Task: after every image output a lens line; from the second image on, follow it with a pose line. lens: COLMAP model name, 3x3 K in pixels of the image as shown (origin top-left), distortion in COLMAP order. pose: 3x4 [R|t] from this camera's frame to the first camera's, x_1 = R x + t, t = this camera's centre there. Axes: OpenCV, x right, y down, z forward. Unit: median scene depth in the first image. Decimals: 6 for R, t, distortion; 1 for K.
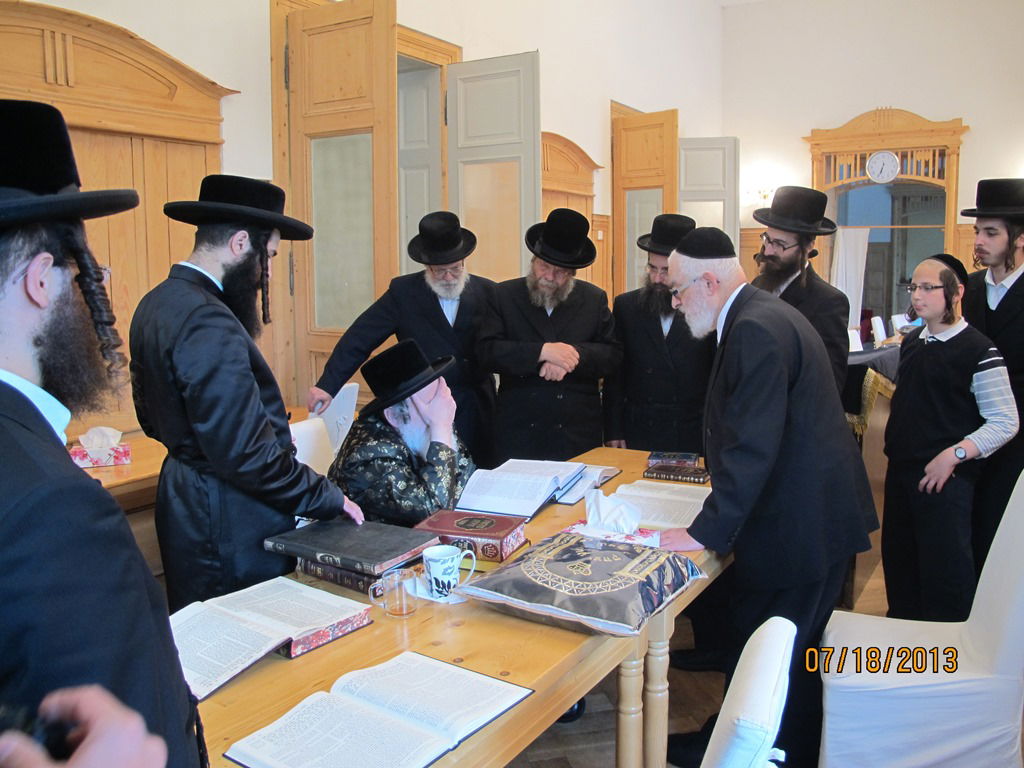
lens RADIAL K [[838.7, 0, 514.8], [0, 838.7, 353.6], [0, 0, 1]] dist [-0.159352, 0.115035]
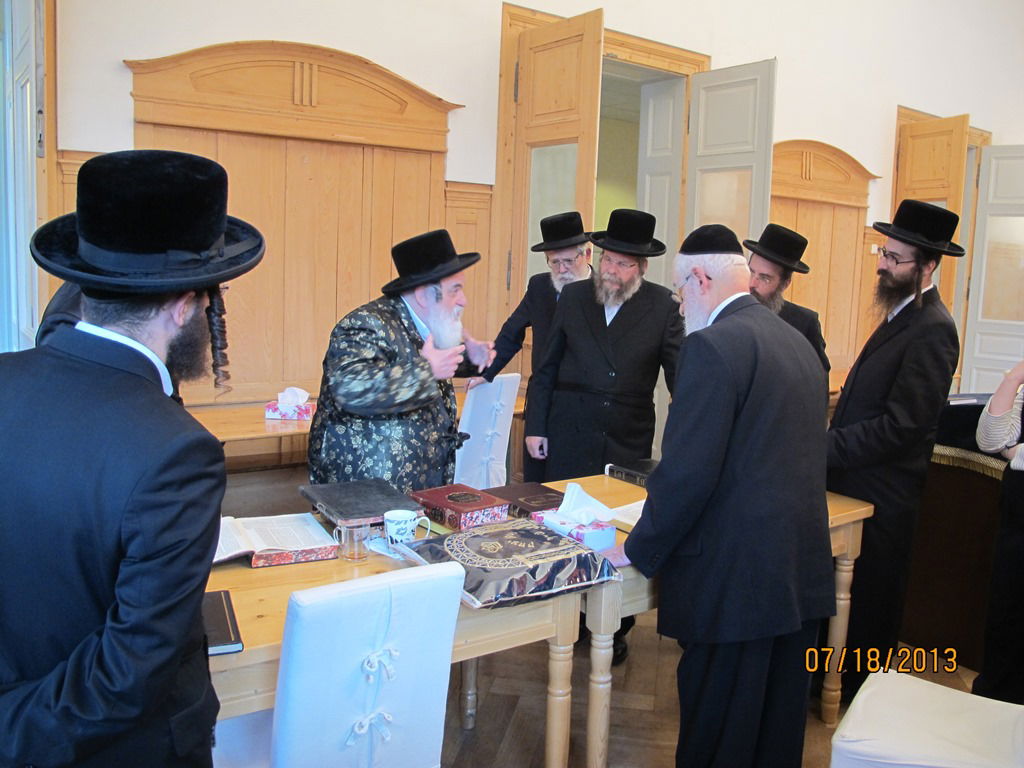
lens RADIAL K [[838.7, 0, 514.8], [0, 838.7, 353.6], [0, 0, 1]] dist [-0.159352, 0.115035]
pose [[0.917077, 0.088236, -0.388823, 0.330775], [-0.088101, 0.995945, 0.018216, -0.014870], [0.388854, 0.017550, 0.921132, -0.026428]]
